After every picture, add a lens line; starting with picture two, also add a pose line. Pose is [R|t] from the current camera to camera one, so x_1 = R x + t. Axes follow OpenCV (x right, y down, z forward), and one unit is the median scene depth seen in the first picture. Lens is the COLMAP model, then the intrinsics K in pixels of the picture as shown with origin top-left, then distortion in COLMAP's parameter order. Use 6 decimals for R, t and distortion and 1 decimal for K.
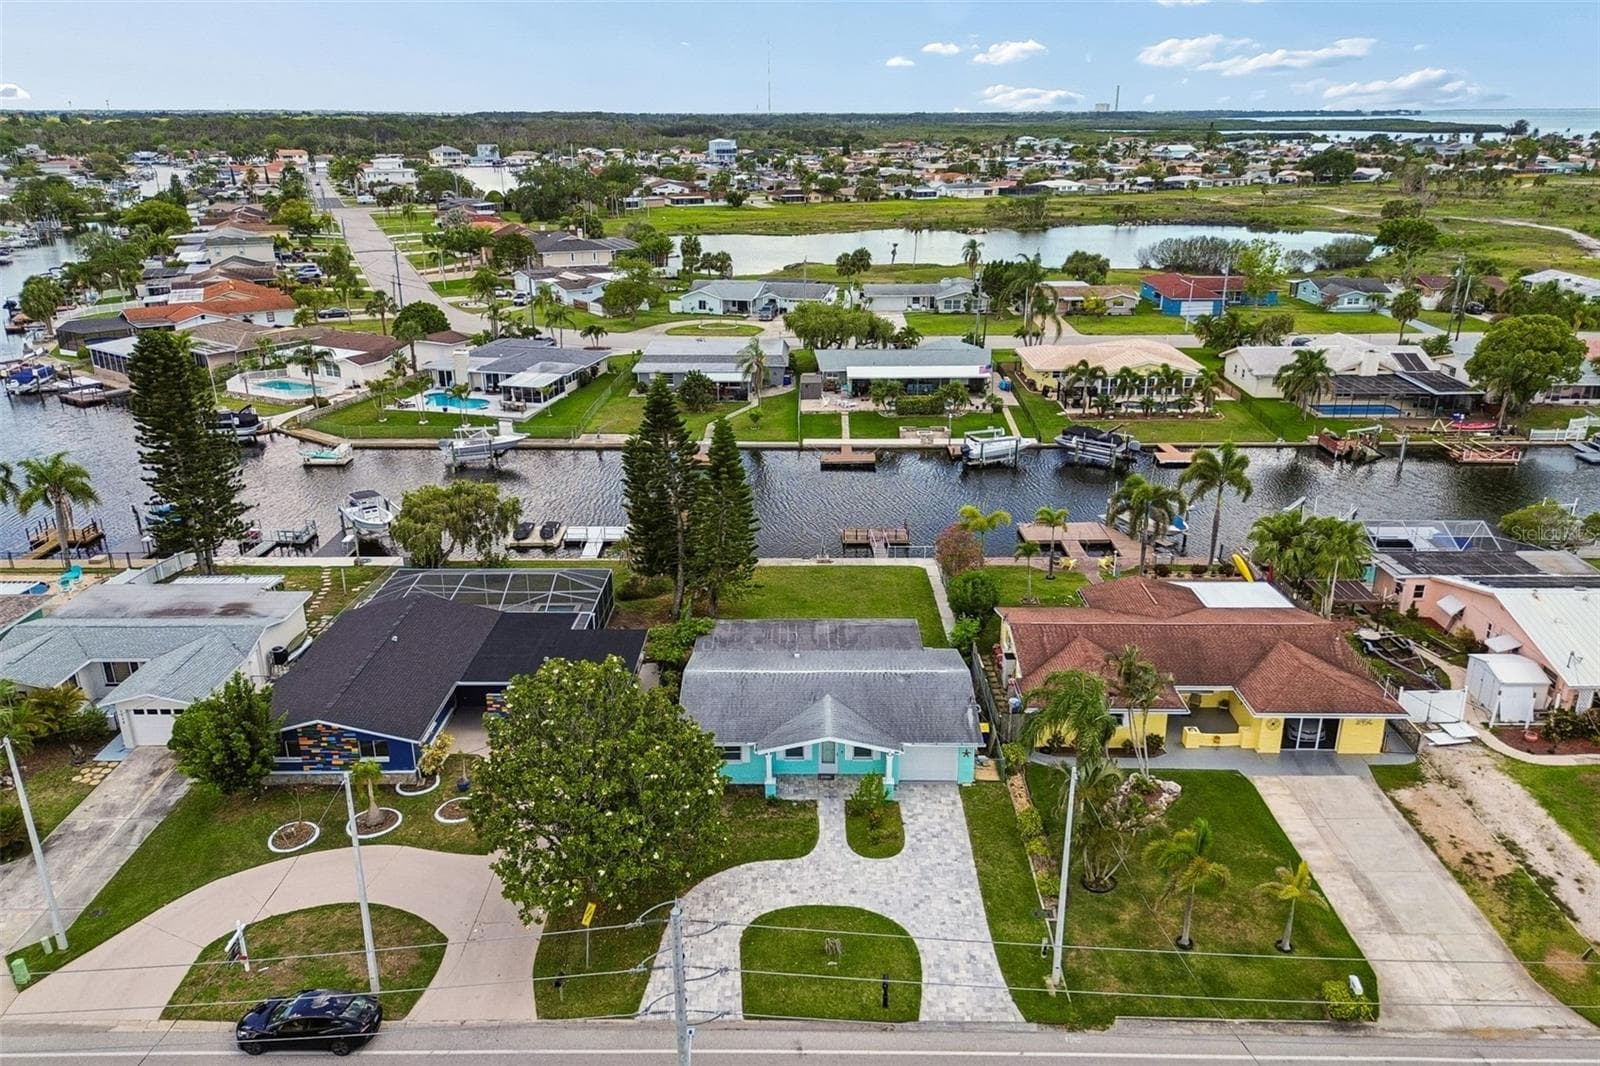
lens RADIAL K [[1130.7, 0, 800.0], [0, 1130.7, 533.0], [0, 0, 1]] dist [0.075114, -0.069239]
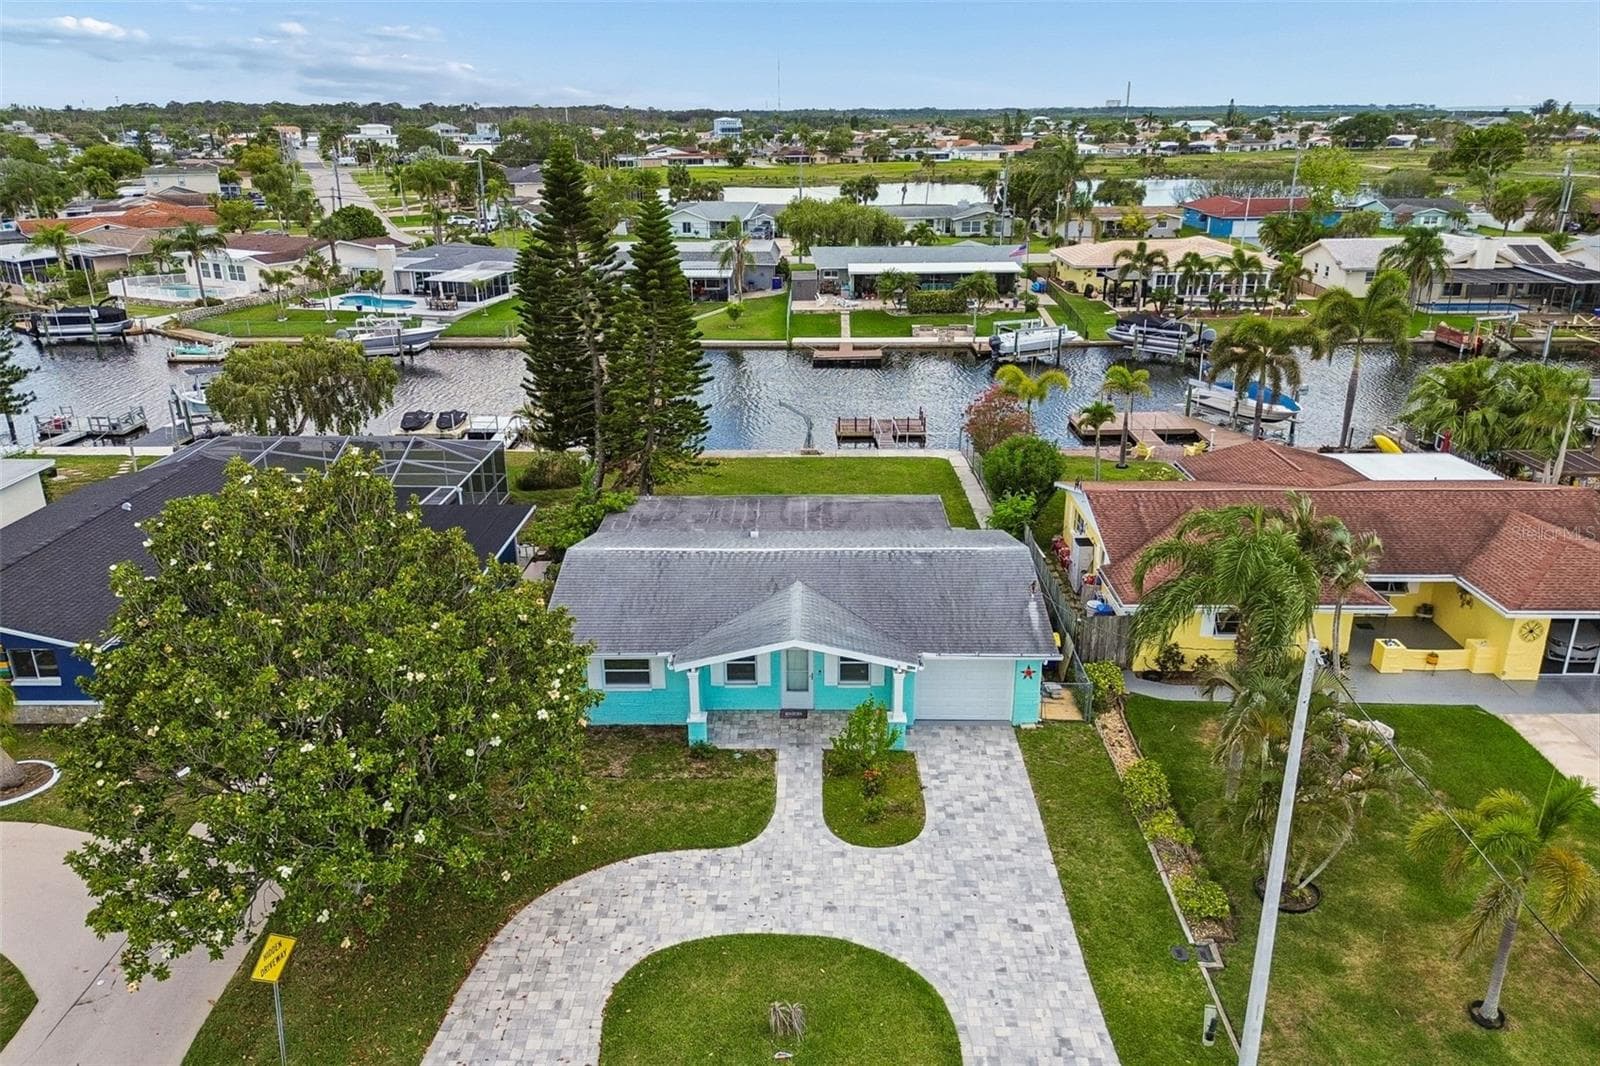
lens RADIAL K [[1130.7, 0, 800.0], [0, 1130.7, 533.0], [0, 0, 1]] dist [0.075114, -0.069239]
pose [[0.999966, 0.001238, -0.008155, 0.021420], [-0.001226, 0.999998, 0.001489, 0.080975], [0.008157, -0.001479, 0.999966, 0.272859]]
